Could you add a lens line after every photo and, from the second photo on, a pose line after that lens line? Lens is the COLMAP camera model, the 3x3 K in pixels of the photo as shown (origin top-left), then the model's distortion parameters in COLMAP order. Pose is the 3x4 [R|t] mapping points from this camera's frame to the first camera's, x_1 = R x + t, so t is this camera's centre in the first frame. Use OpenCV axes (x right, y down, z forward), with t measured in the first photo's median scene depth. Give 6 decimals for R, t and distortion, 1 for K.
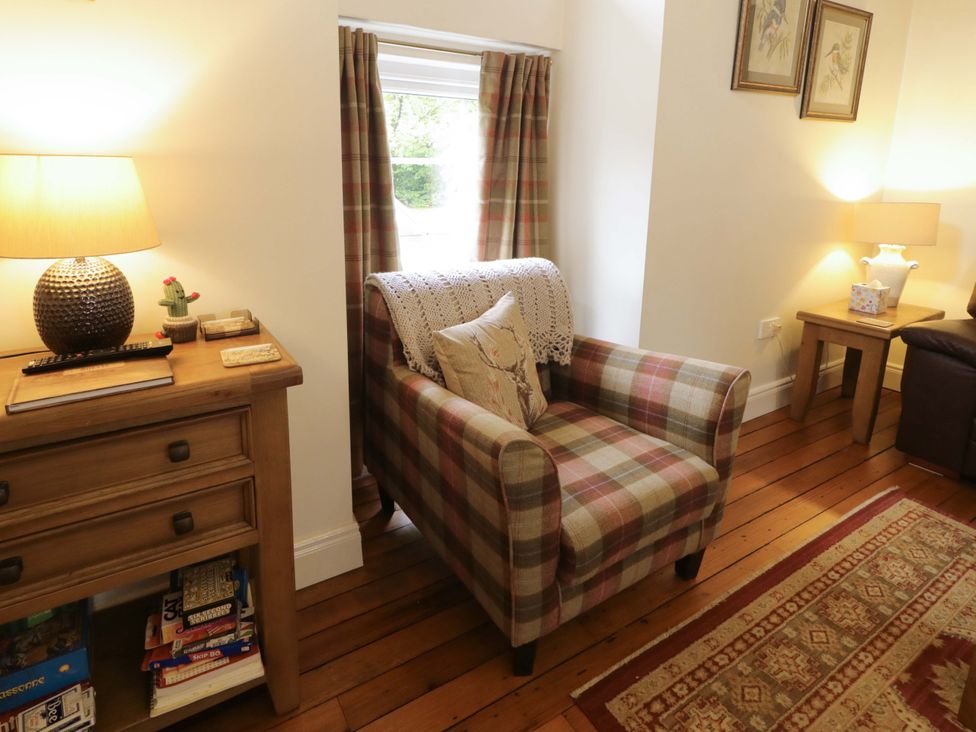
lens RADIAL K [[578.4, 0, 528.5], [0, 578.4, 275.0], [0, 0, 1]] dist [0.008609, -0.003012]
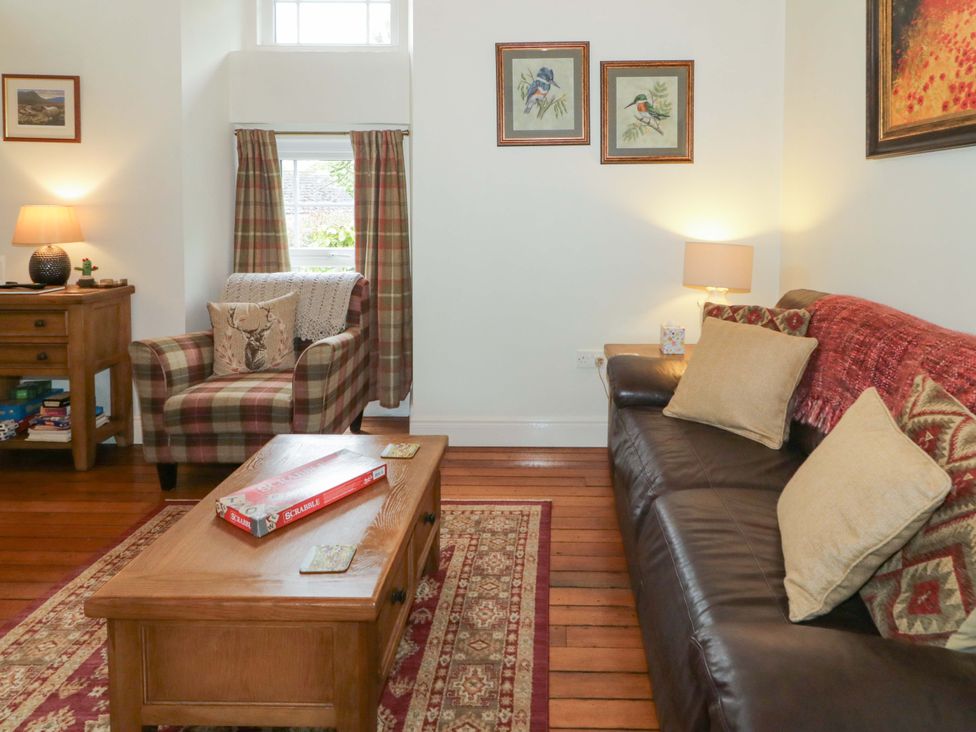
lens RADIAL K [[663.4, 0, 487.4], [0, 663.4, 227.9], [0, 0, 1]] dist [0.000293, 0.002029]
pose [[0.829898, 0.010895, -0.557809, 1.351432], [-0.097356, 0.987298, -0.125560, 0.038422], [0.549355, 0.158508, 0.820417, -0.176579]]
